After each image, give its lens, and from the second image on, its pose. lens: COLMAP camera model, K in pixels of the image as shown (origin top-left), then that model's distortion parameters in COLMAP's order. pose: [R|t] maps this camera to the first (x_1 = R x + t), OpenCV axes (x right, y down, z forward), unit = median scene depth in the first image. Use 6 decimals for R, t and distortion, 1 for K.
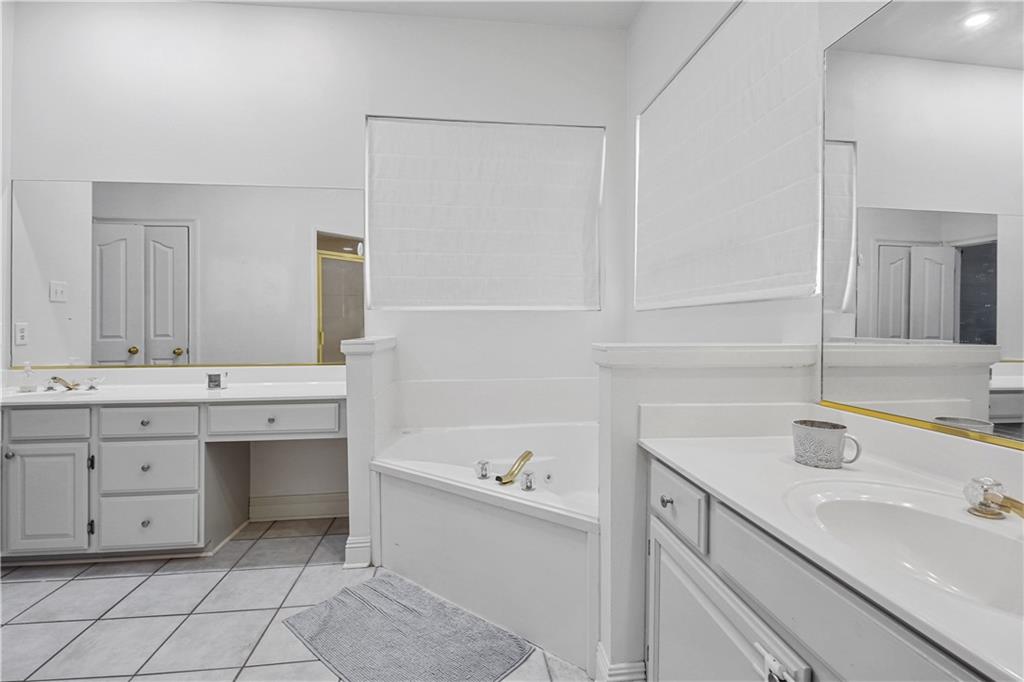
lens RADIAL K [[466.4, 0, 510.2], [0, 466.4, 331.1], [0, 0, 1]] dist [0.004427, -0.003337]
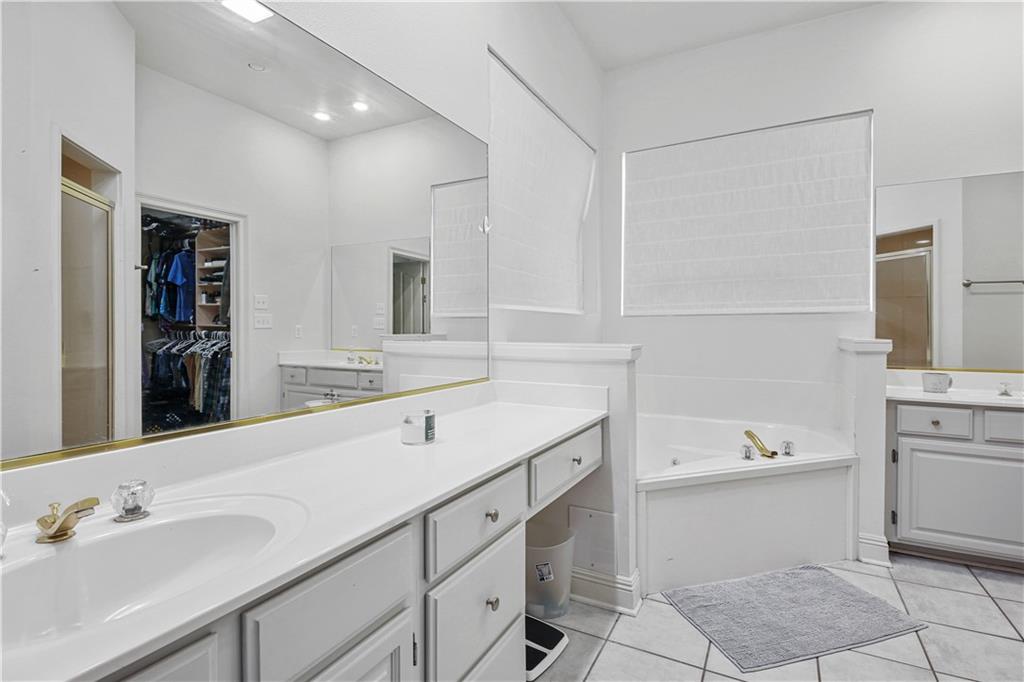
lens RADIAL K [[488.7, 0, 511.9], [0, 488.7, 341.4], [0, 0, 1]] dist [-0.002035, 0.000020]
pose [[0.575173, -0.014204, 0.817909, -1.388081], [0.012139, 0.999887, 0.008827, 0.008241], [-0.817942, 0.004851, 0.575280, 0.789825]]
